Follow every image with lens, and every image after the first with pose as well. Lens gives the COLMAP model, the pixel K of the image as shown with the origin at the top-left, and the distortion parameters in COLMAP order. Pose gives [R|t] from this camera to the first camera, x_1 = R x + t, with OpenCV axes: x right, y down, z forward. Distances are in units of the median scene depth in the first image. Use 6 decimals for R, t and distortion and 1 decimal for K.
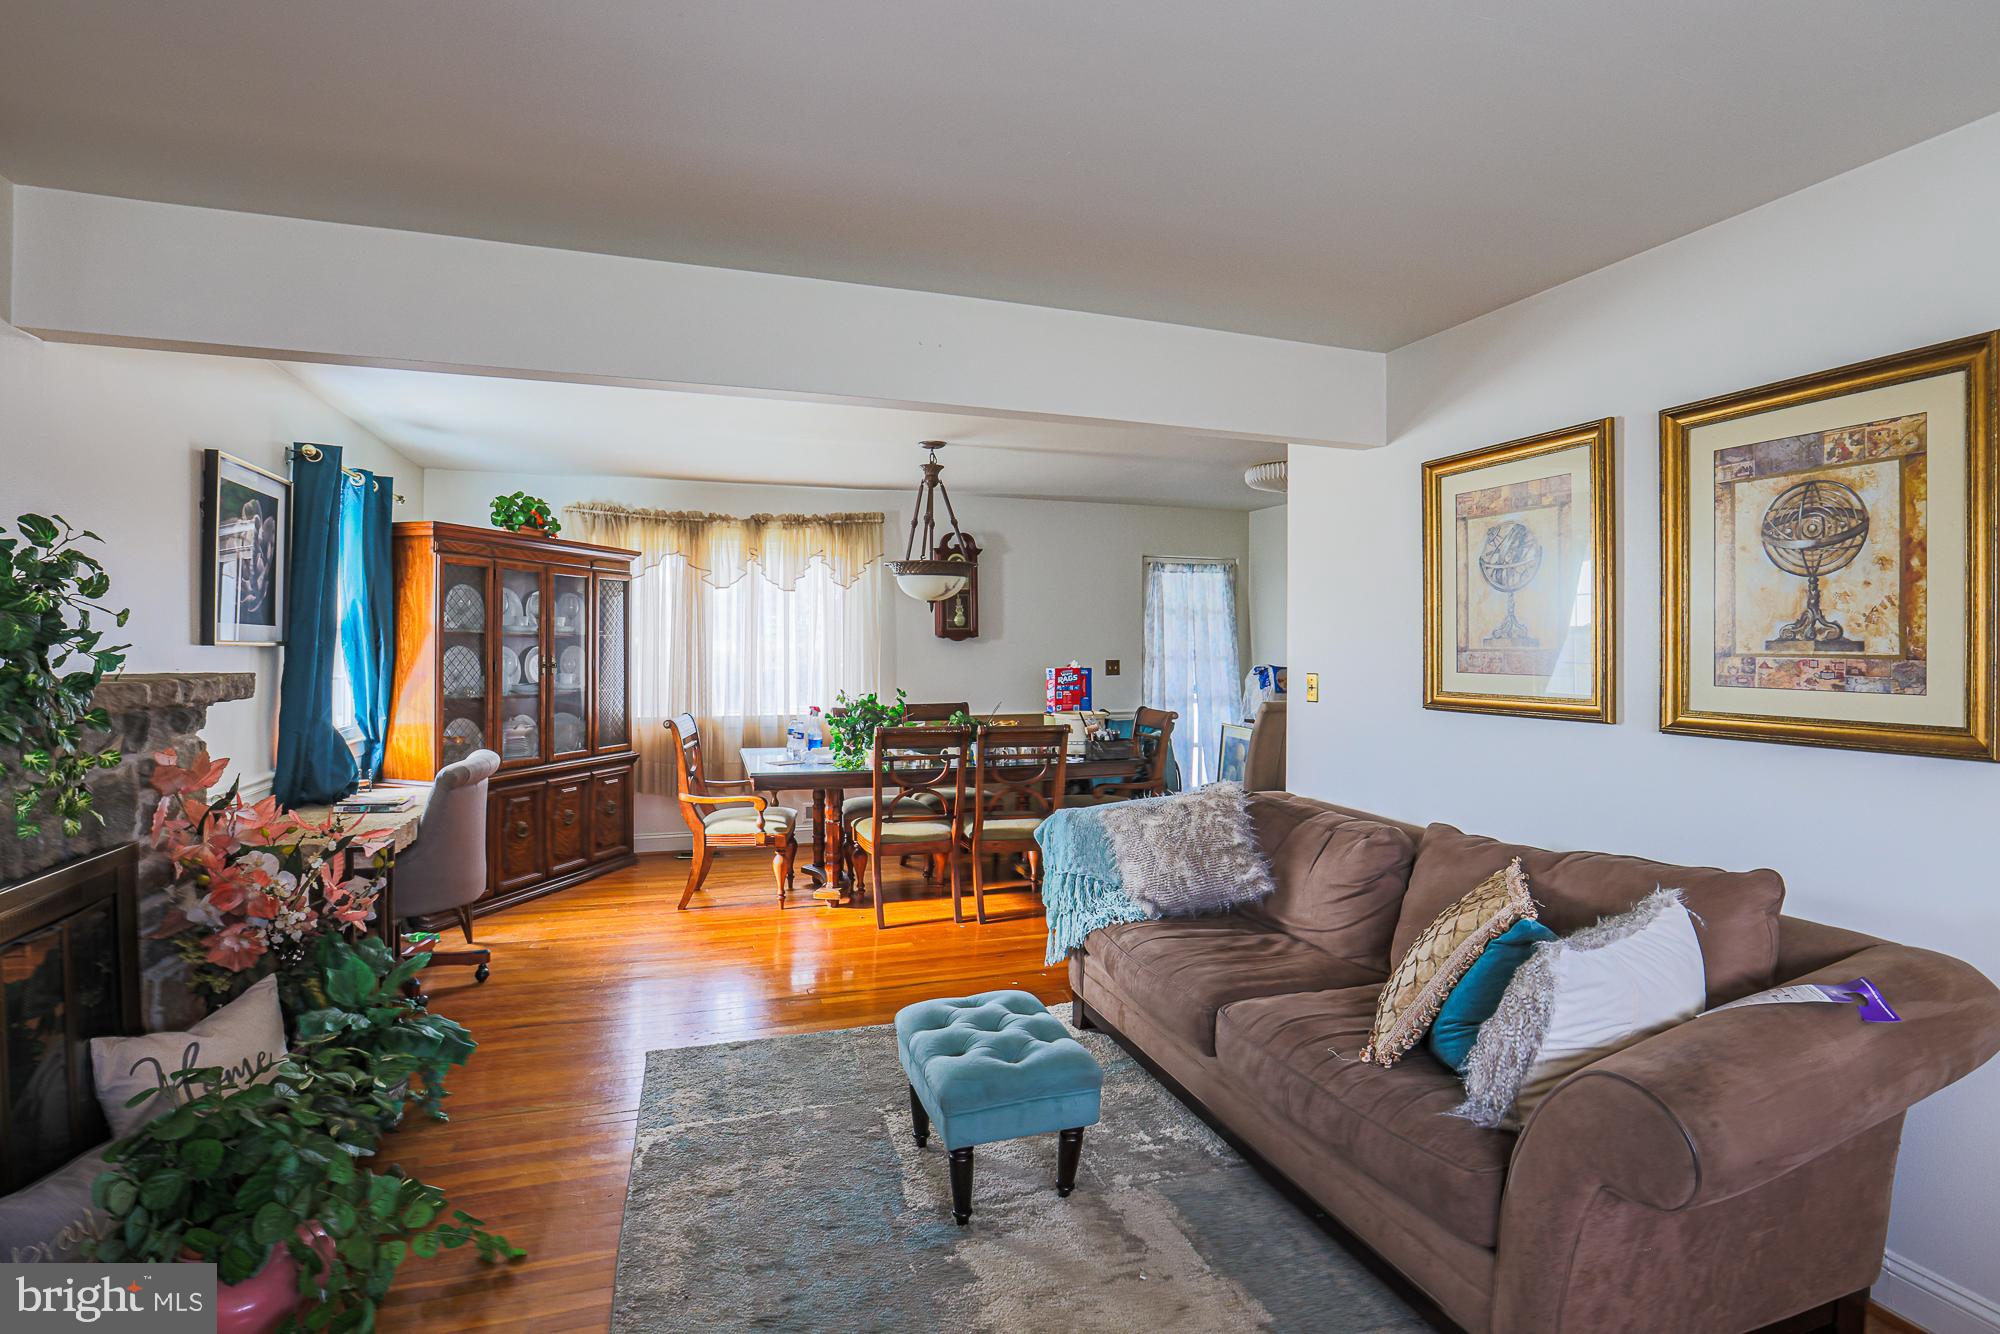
lens RADIAL K [[959.8, 0, 978.3], [0, 959.8, 640.6], [0, 0, 1]] dist [-0.039308, 0.020860]
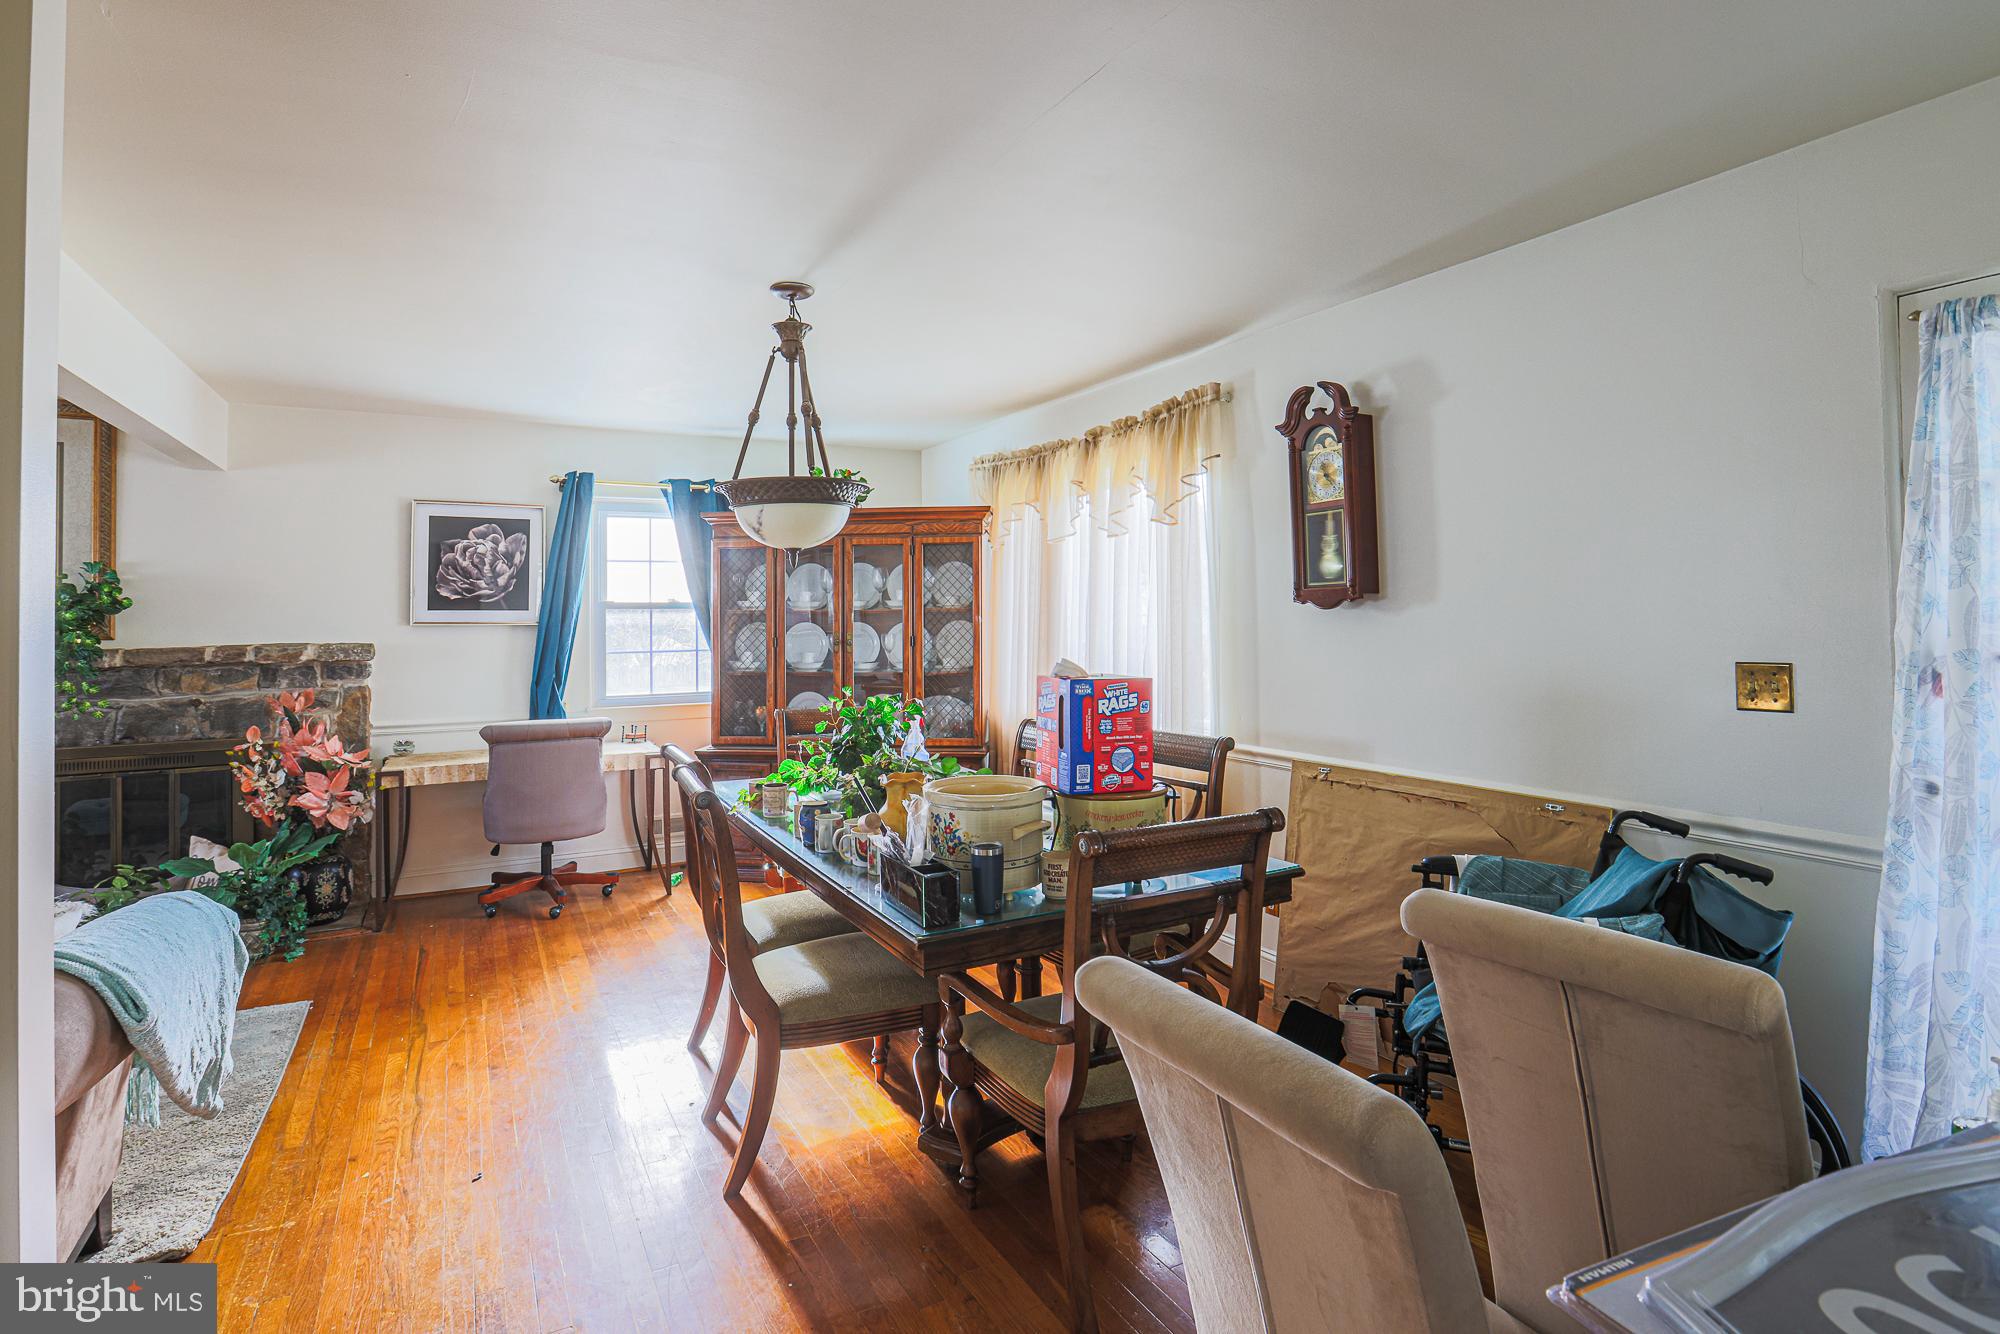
lens RADIAL K [[1008.6, 0, 998.7], [0, 1008.6, 600.4], [0, 0, 1]] dist [-0.046562, 0.000145]
pose [[0.181226, -0.020287, -0.983232, 0.561928], [0.012209, 0.999757, -0.018378, 0.003390], [0.983366, -0.008673, 0.181429, 0.981882]]
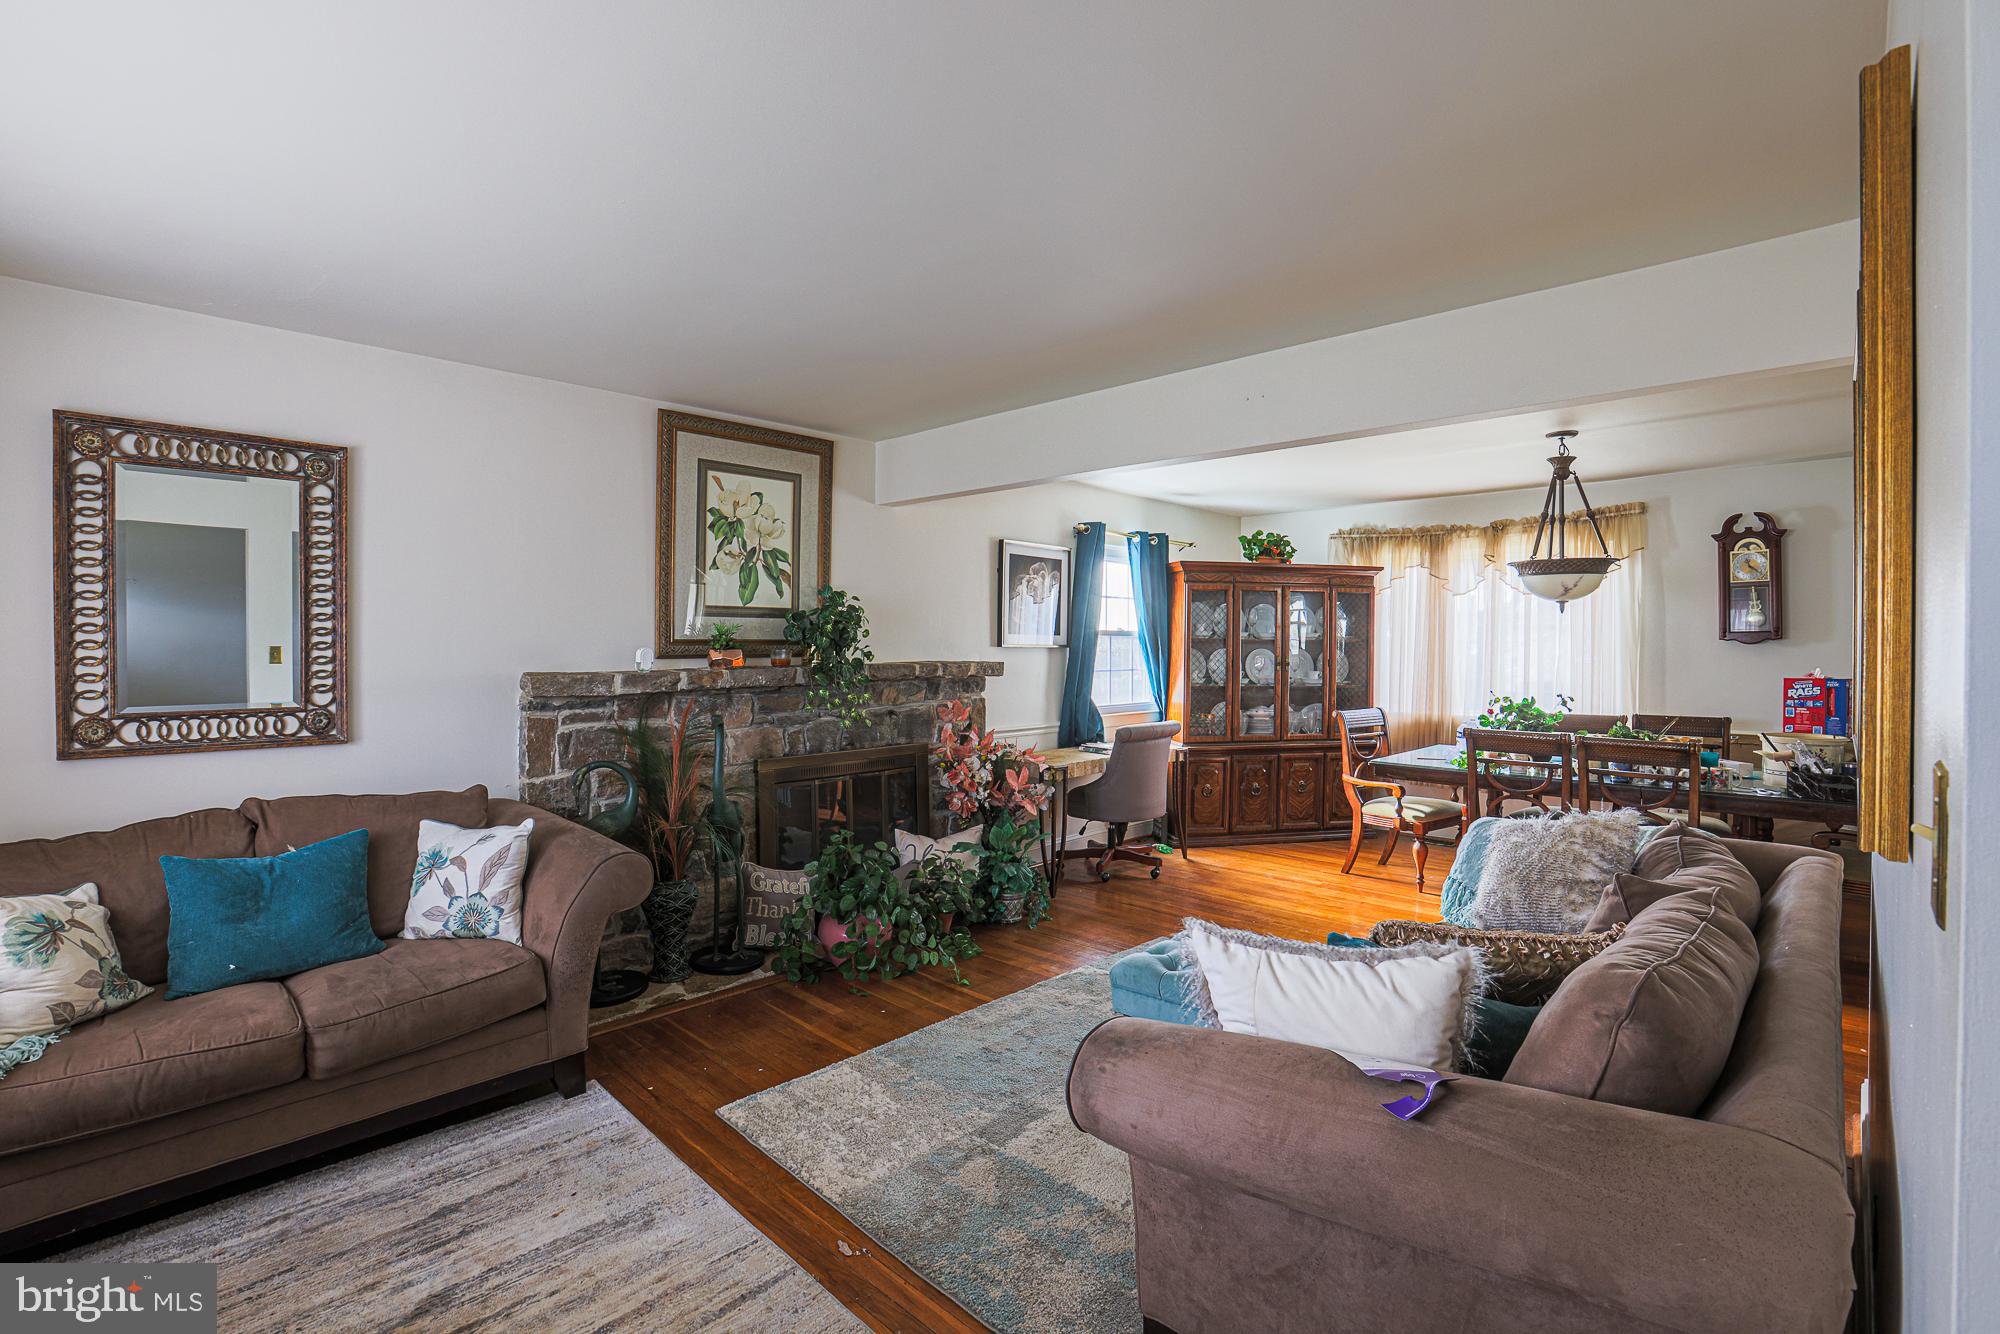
lens RADIAL K [[906.9, 0, 1003.5], [0, 906.9, 653.8], [0, 0, 1]] dist [-0.033469, 0.000470]
pose [[0.480139, 0.004938, -0.877179, 0.432910], [0.000245, 0.999983, 0.005763, 0.005154], [0.877193, -0.002982, 0.480130, 0.098106]]
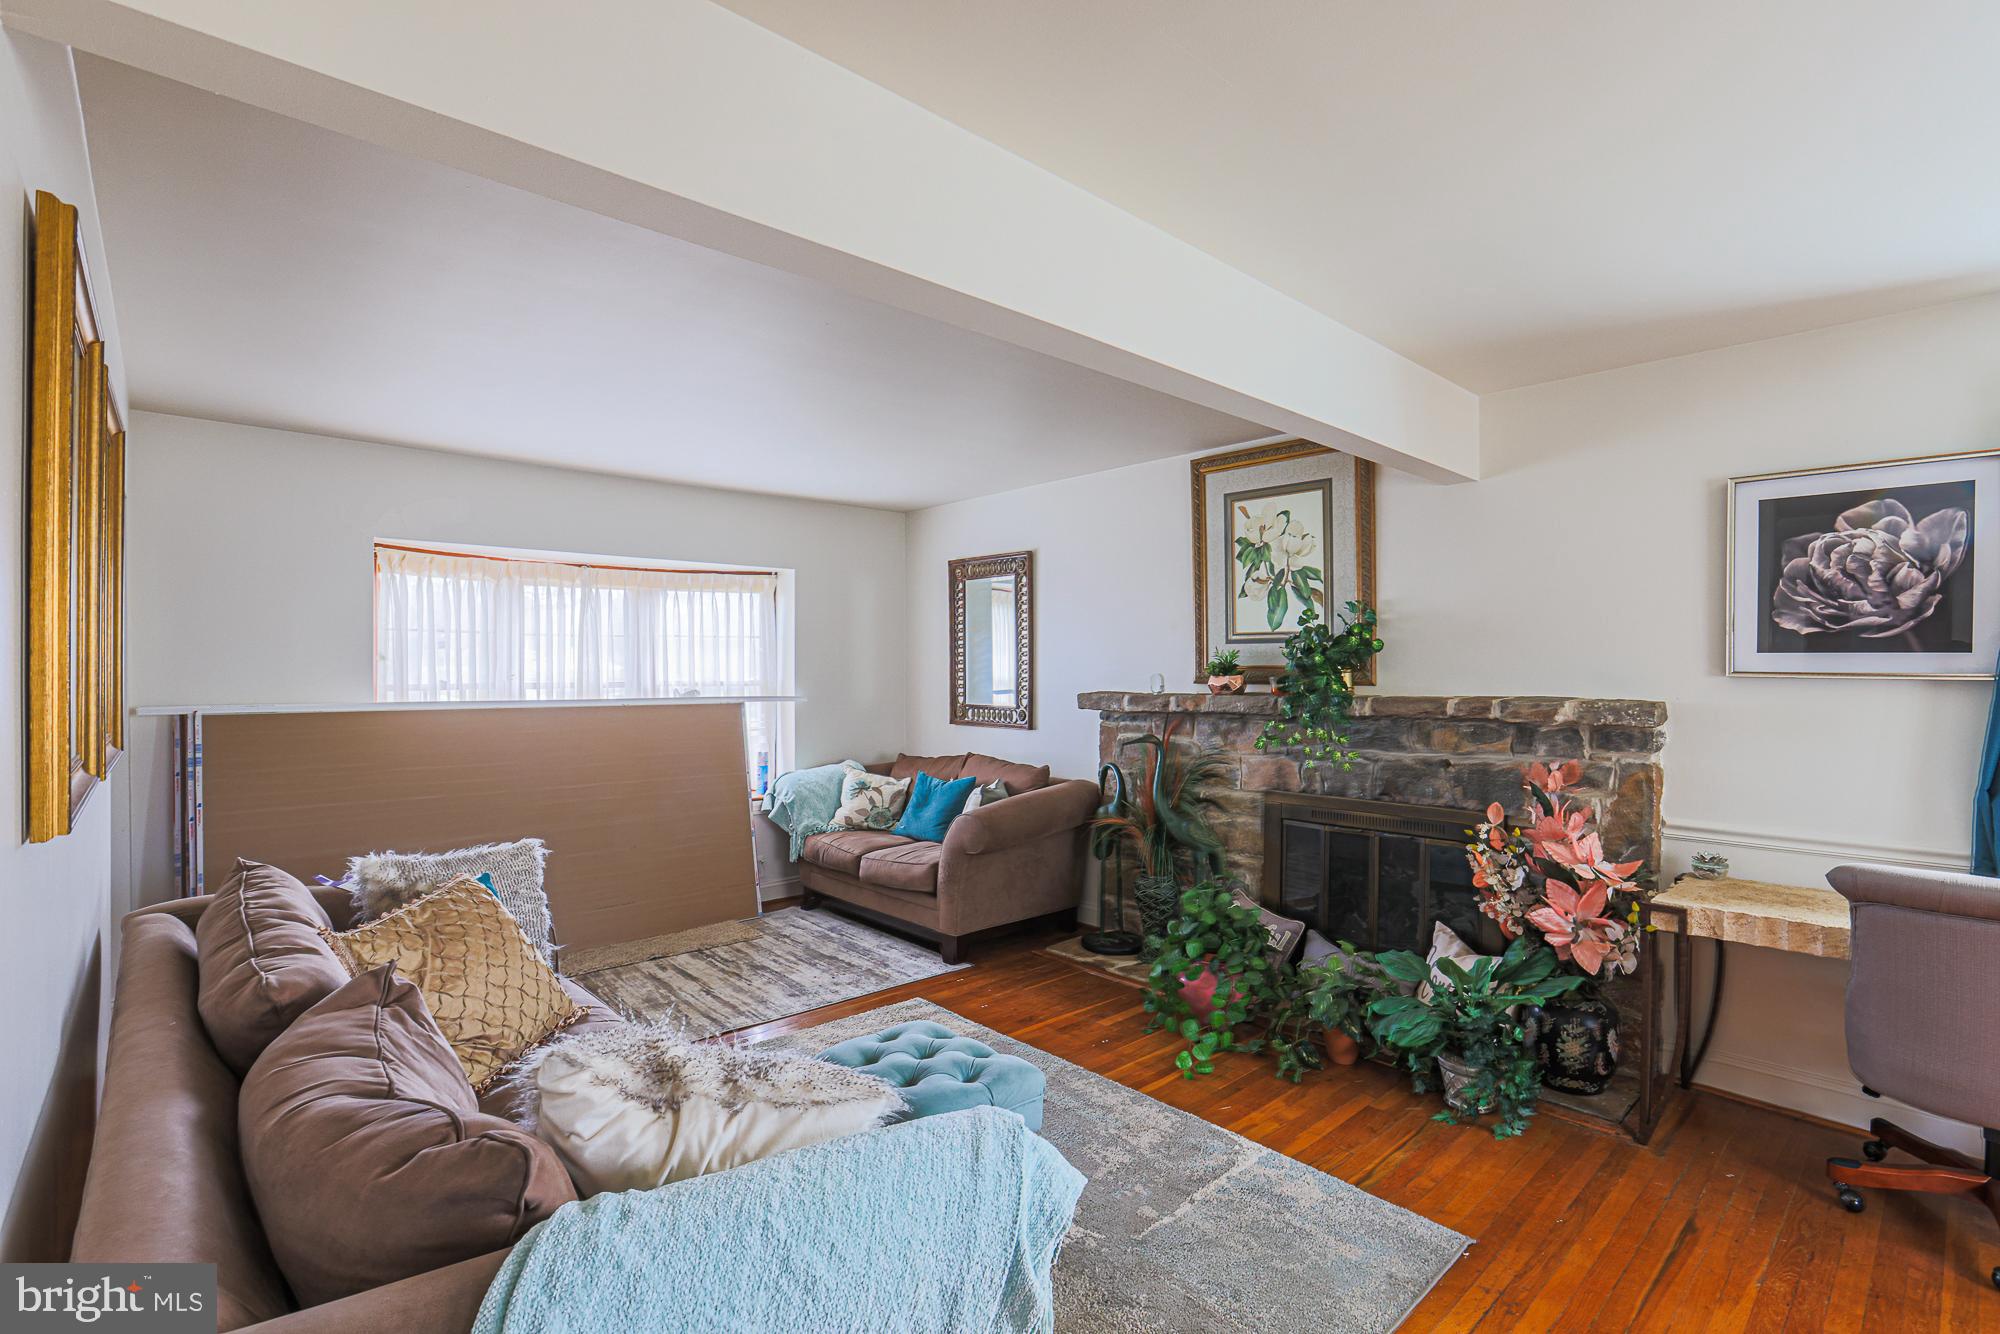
lens RADIAL K [[938.9, 0, 1000.0], [0, 938.9, 667.0], [0, 0, 1]] dist [-0.036911, 0.017198]
pose [[-0.905204, -0.004994, -0.424949, 0.170079], [-0.004996, 0.999987, -0.001110, 0.000164], [0.424949, 0.001119, -0.905217, 0.923413]]
